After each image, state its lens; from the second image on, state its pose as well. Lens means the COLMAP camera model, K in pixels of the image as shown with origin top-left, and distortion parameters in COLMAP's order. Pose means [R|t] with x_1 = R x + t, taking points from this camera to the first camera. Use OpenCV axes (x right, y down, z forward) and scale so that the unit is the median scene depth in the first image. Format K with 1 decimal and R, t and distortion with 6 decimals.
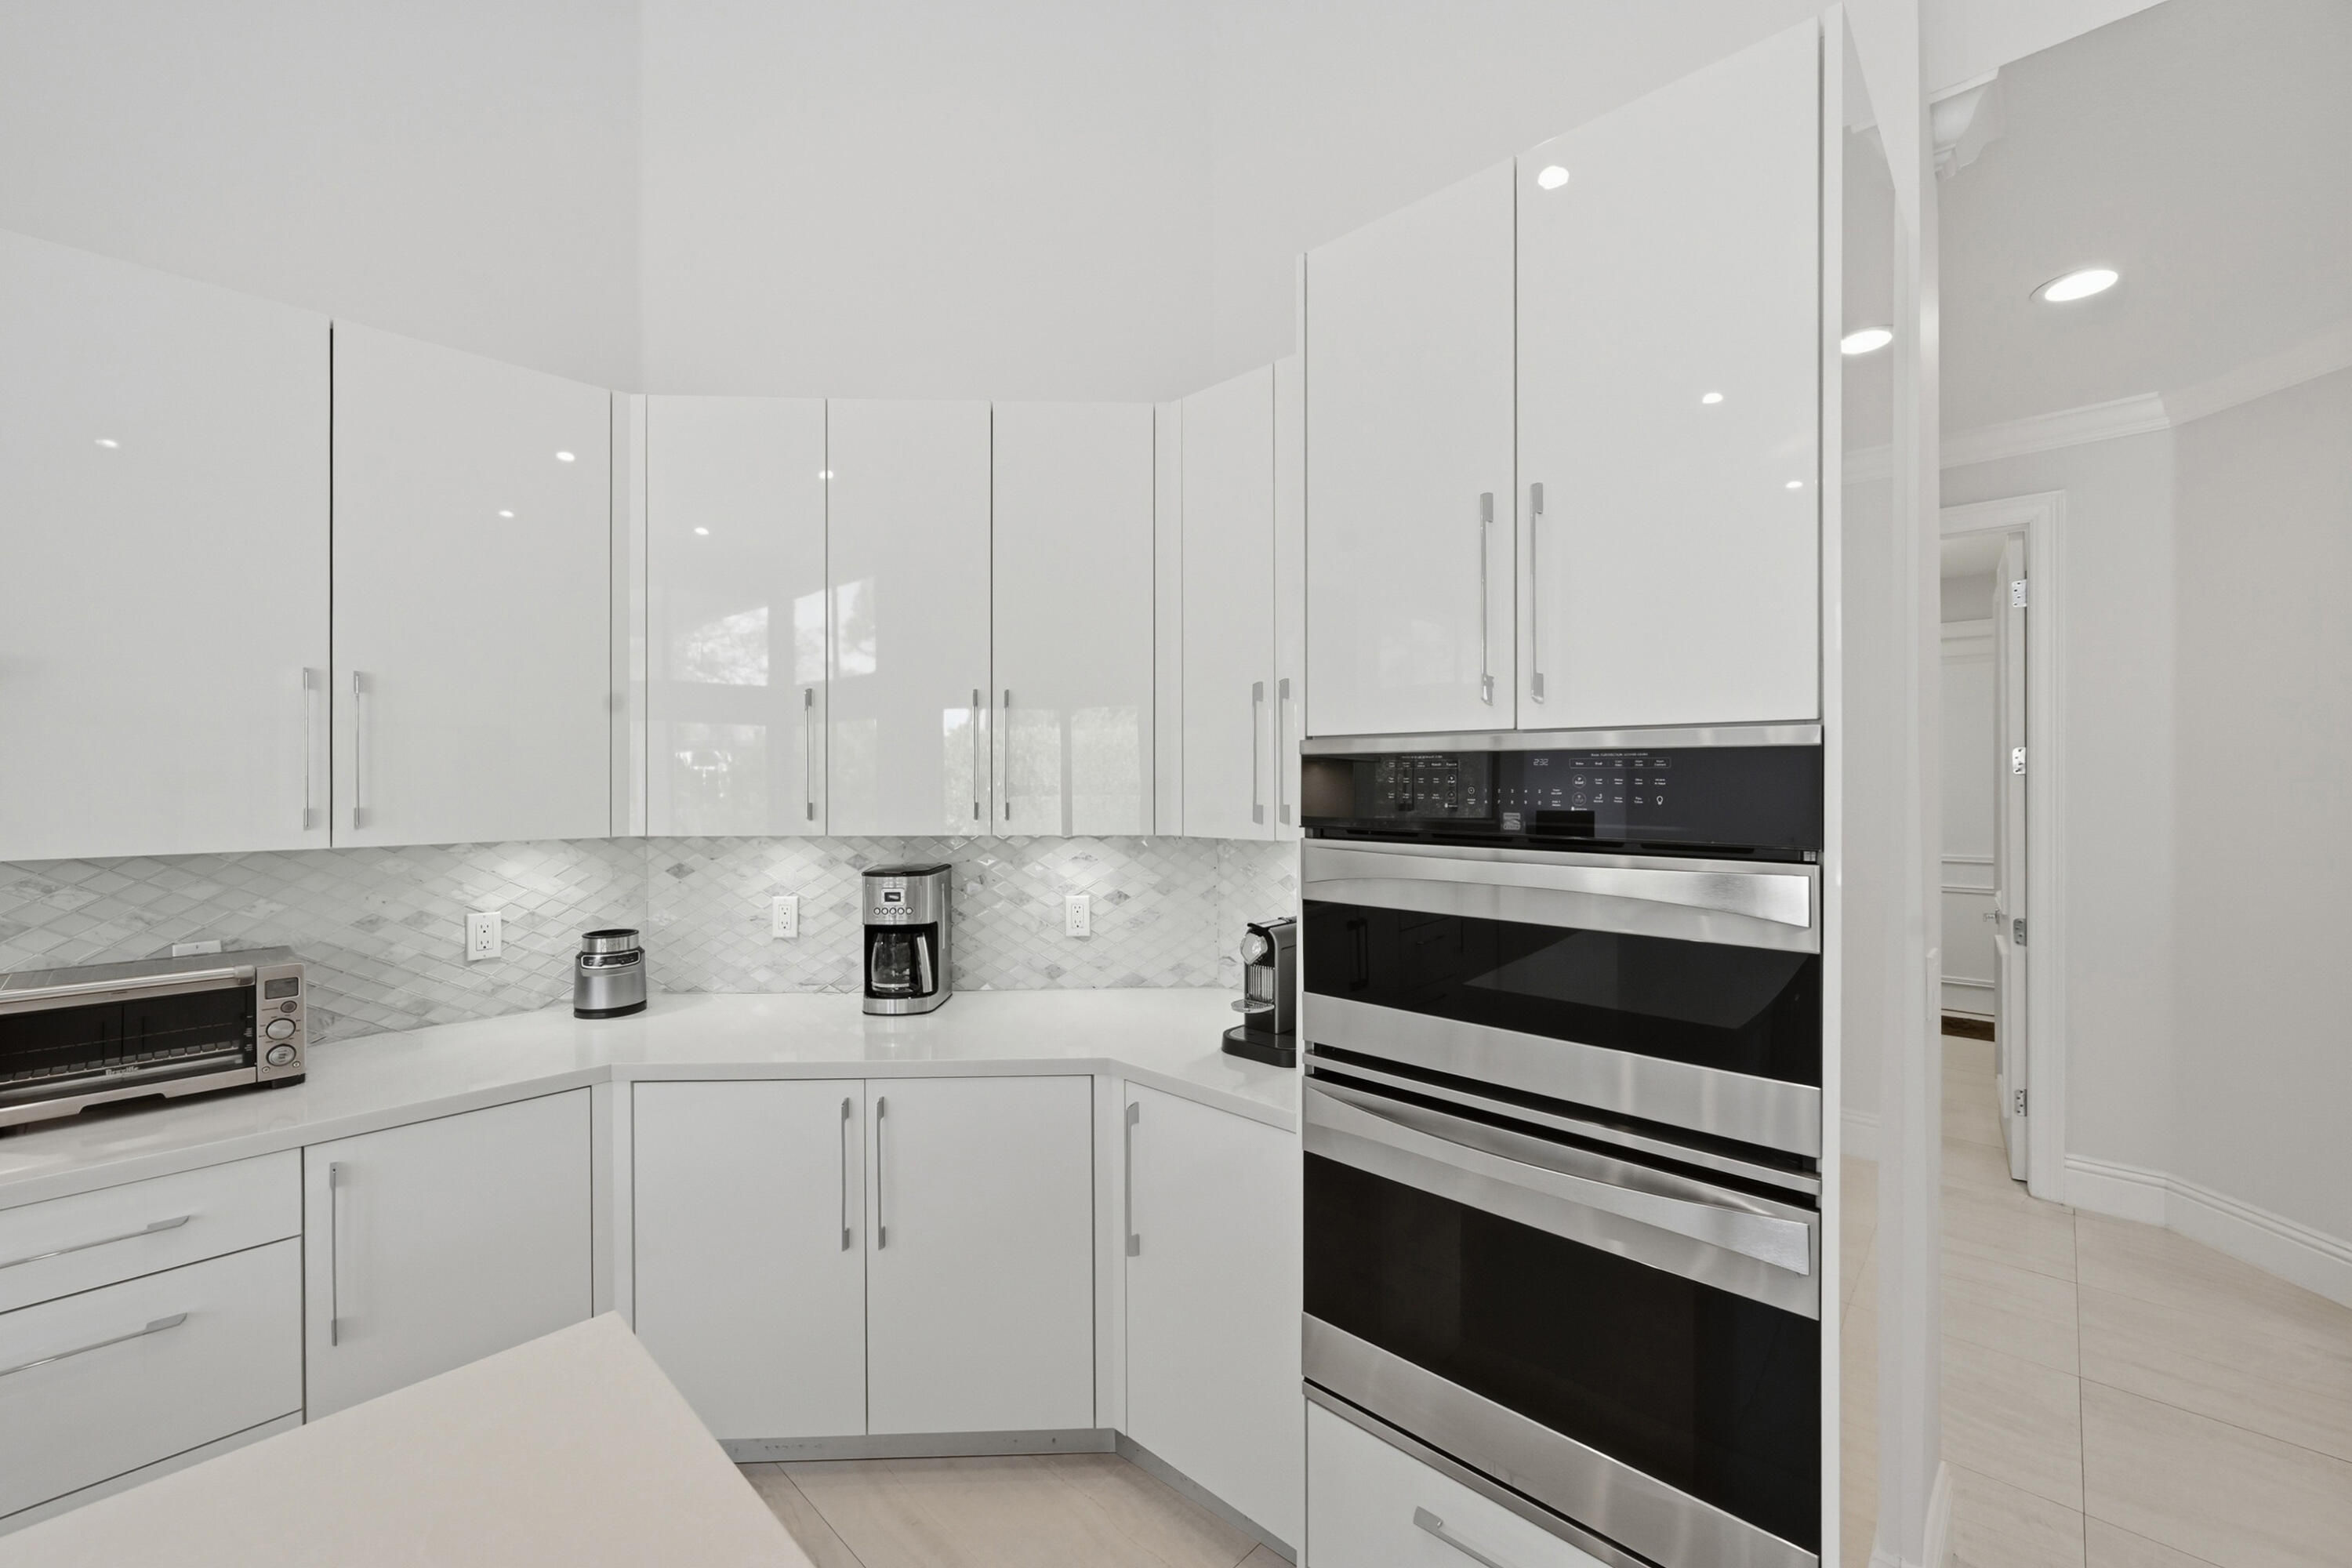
lens RADIAL K [[933.9, 0, 1192.7], [0, 933.9, 787.2], [0, 0, 1]] dist [-0.001958, 0.000504]
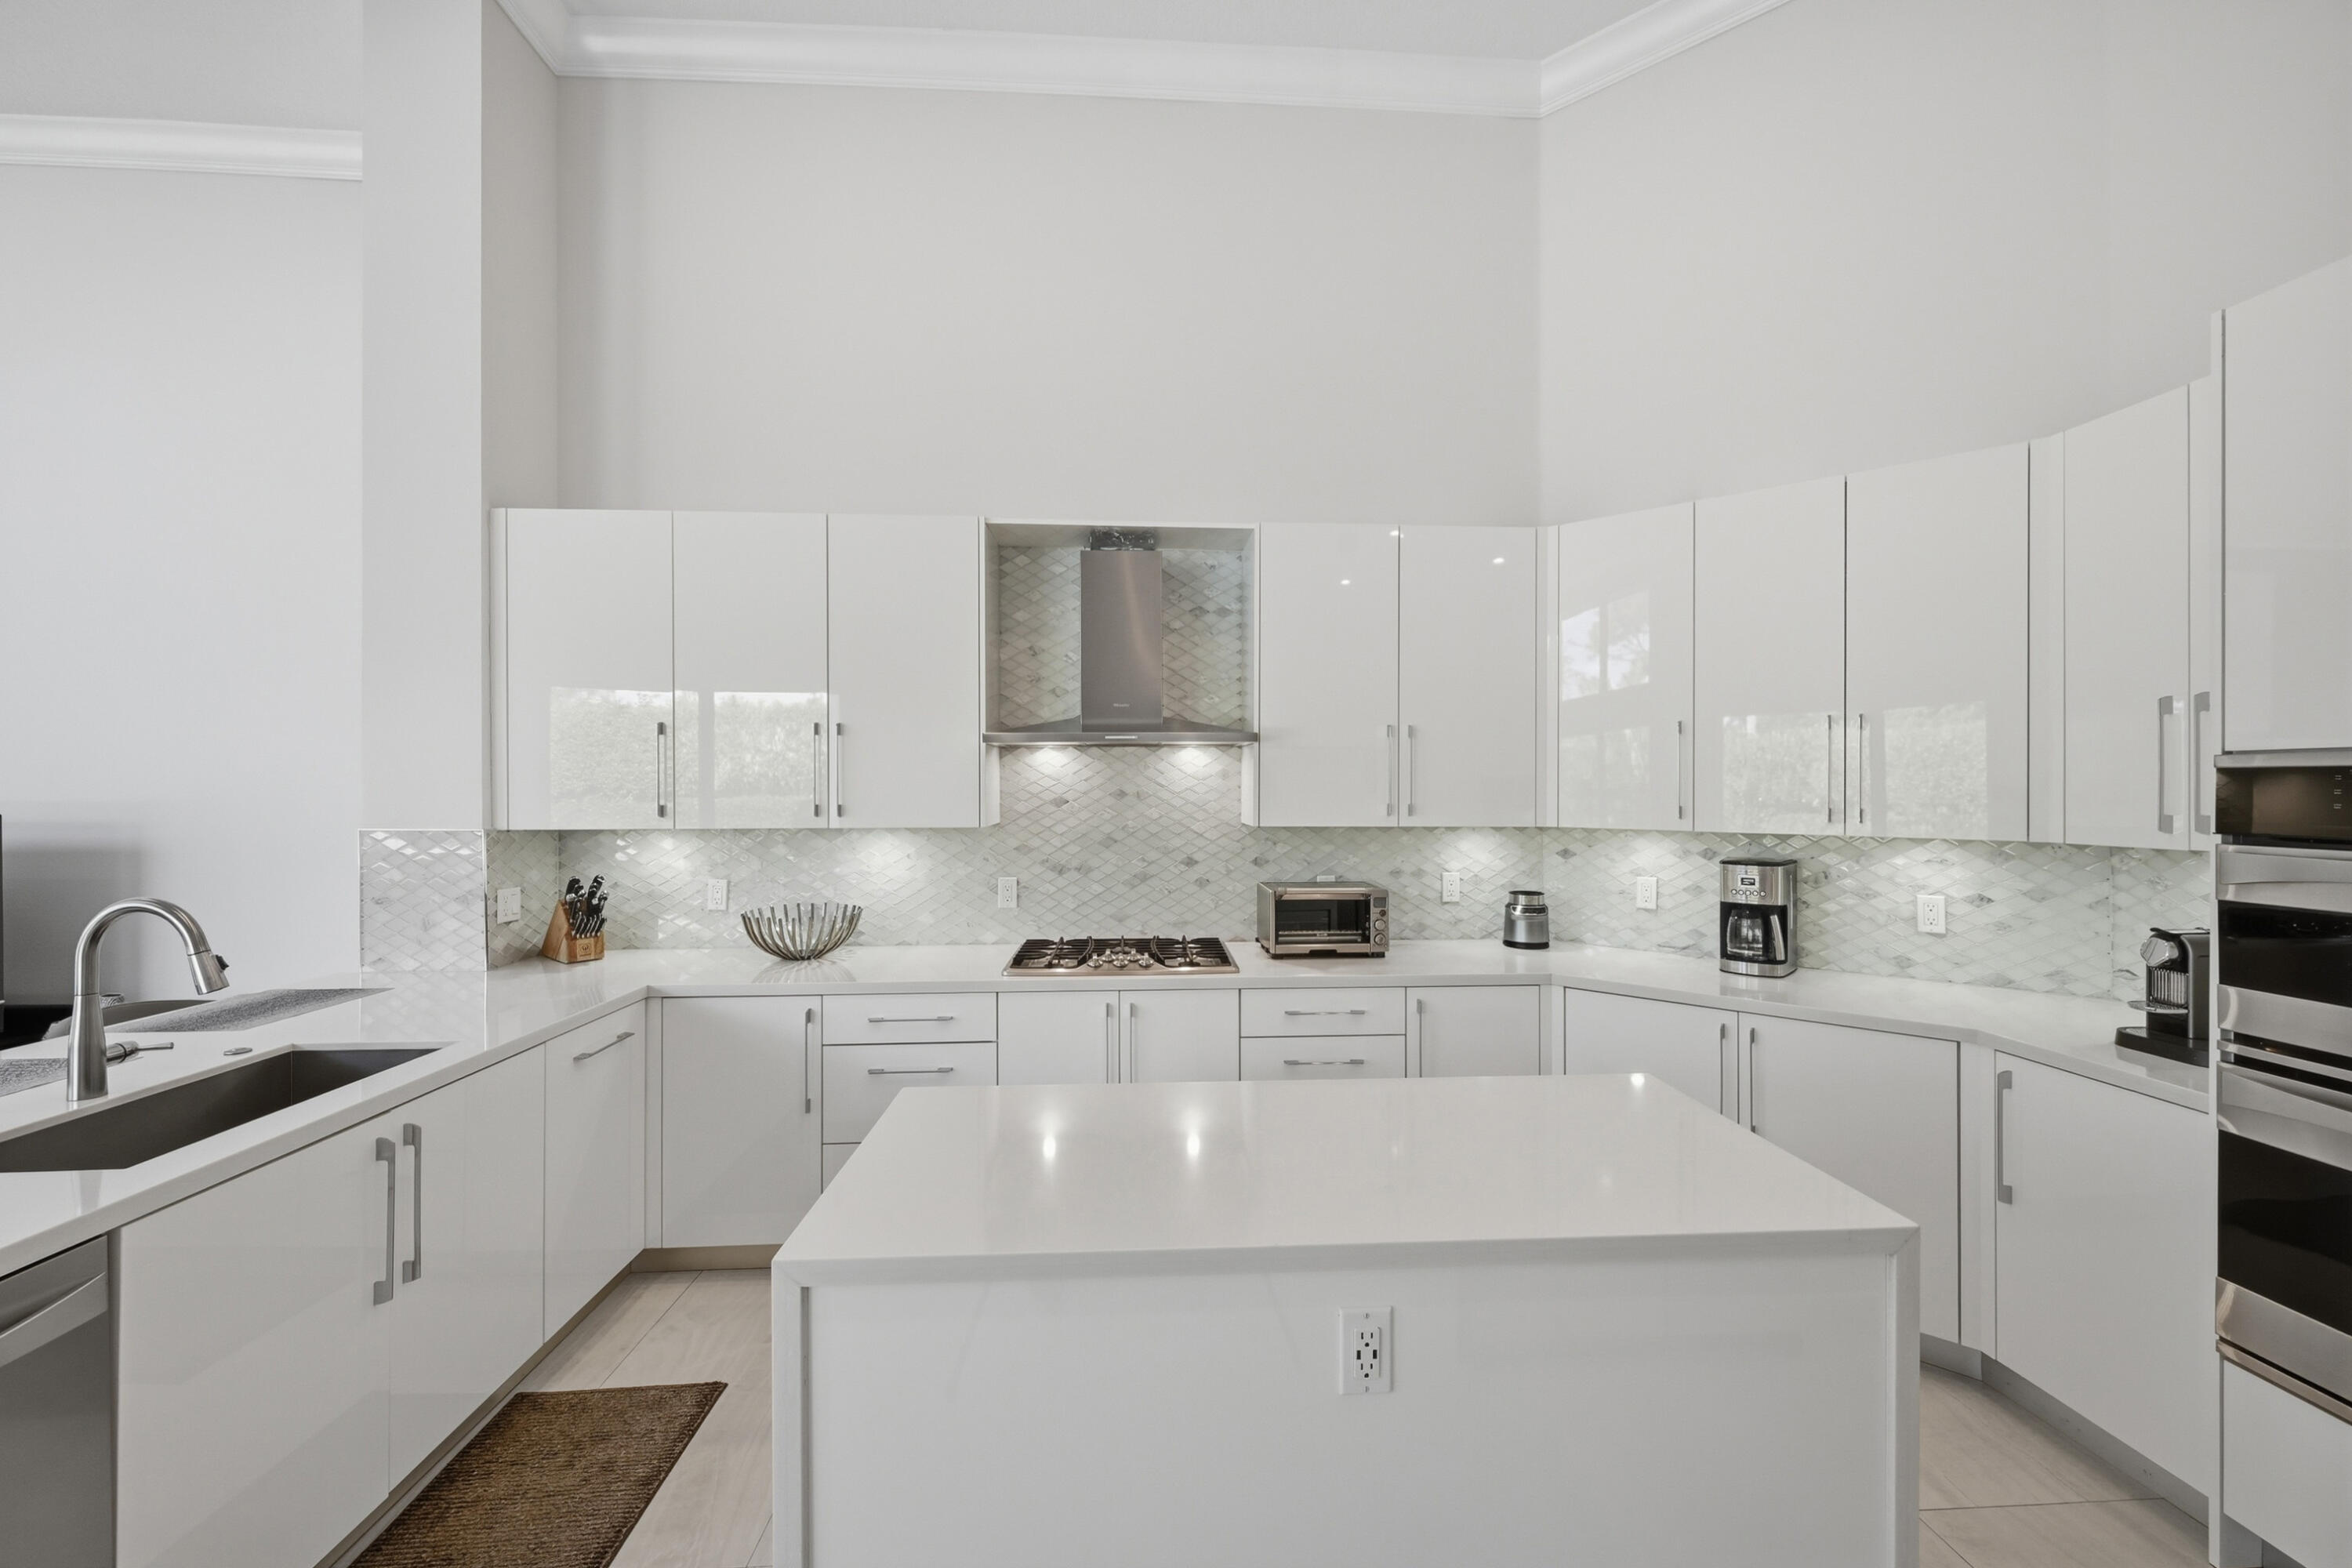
lens RADIAL K [[933.9, 0, 1177.8], [0, 933.9, 786.1], [0, 0, 1]] dist [-0.001958, 0.000504]
pose [[0.721179, 0.001909, -0.692747, -0.003530], [-0.009518, 0.999929, -0.007154, 0.005726], [0.692684, 0.011753, 0.721146, -0.546258]]
